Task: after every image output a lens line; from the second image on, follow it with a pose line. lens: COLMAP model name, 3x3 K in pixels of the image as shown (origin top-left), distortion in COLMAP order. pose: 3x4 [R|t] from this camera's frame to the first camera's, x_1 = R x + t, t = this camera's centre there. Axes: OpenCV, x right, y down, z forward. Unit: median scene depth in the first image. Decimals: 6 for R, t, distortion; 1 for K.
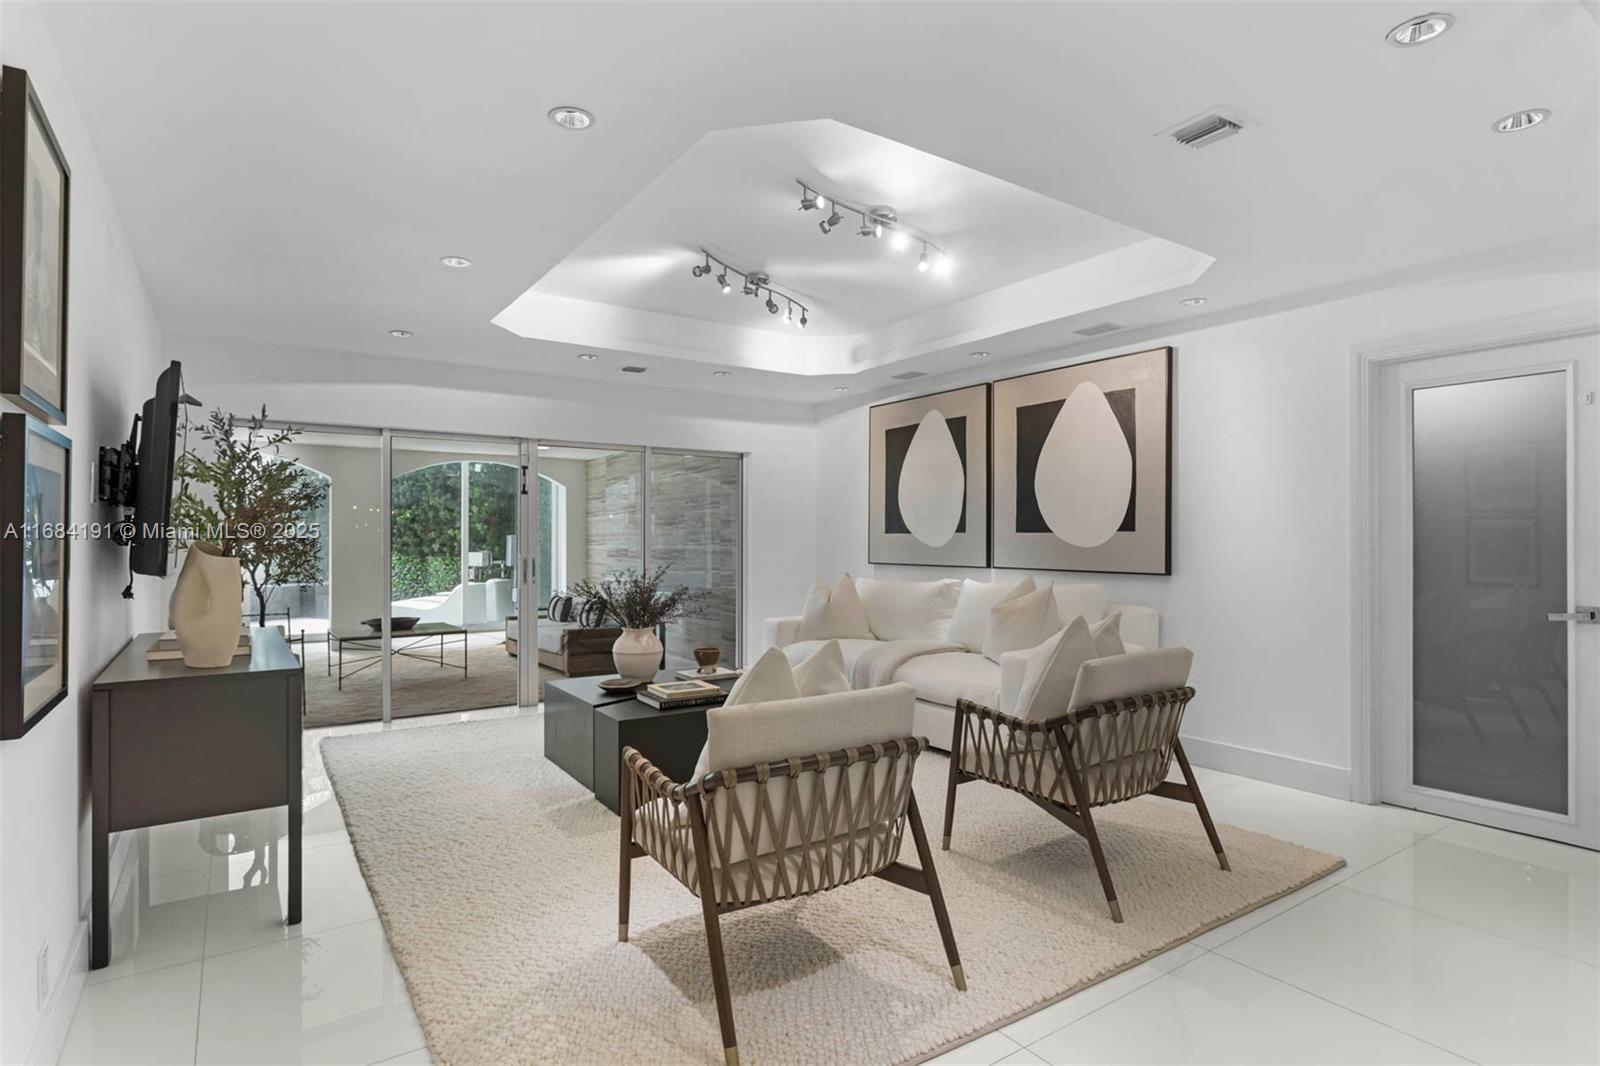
lens RADIAL K [[820.2, 0, 800.0], [0, 820.2, 533.0], [0, 0, 1]] dist [0.002685, 0.001038]
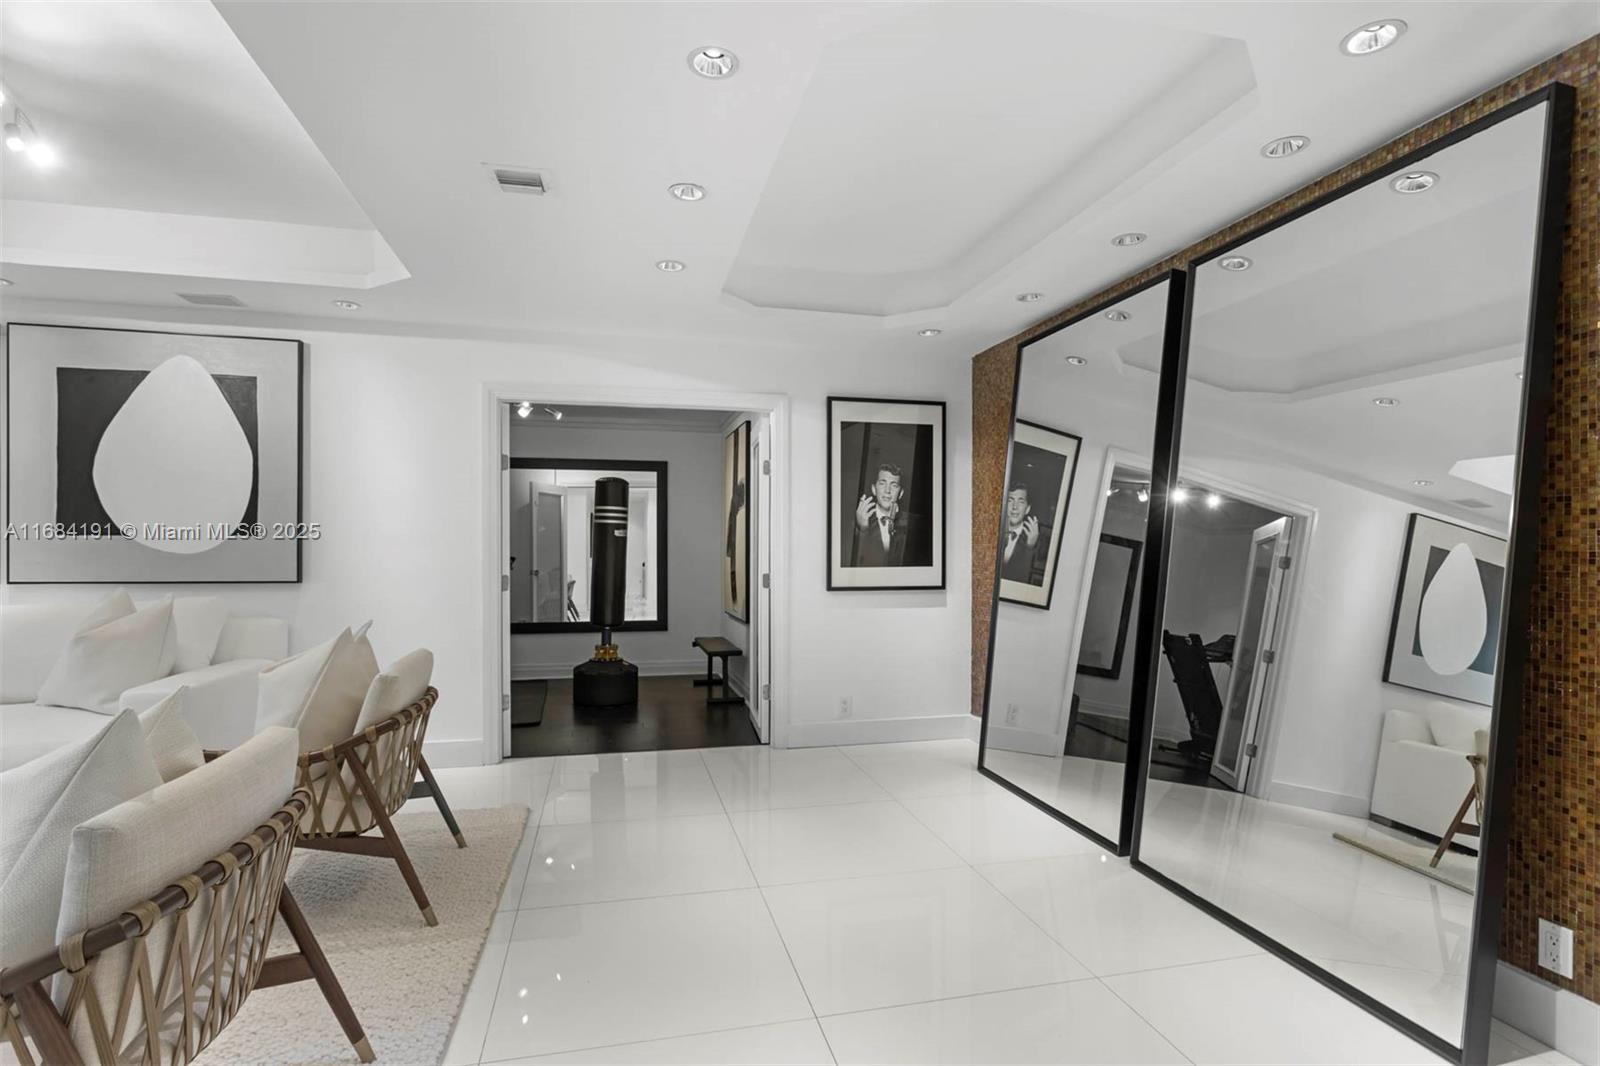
lens RADIAL K [[802.0, 0, 800.4], [0, 802.0, 544.2], [0, 0, 1]] dist [-0.001383, -0.000807]
pose [[0.359938, 0.004179, 0.932967, -0.310816], [-0.010769, 0.999942, -0.000325, 0.001650], [-0.932914, -0.009930, 0.359962, 0.195203]]
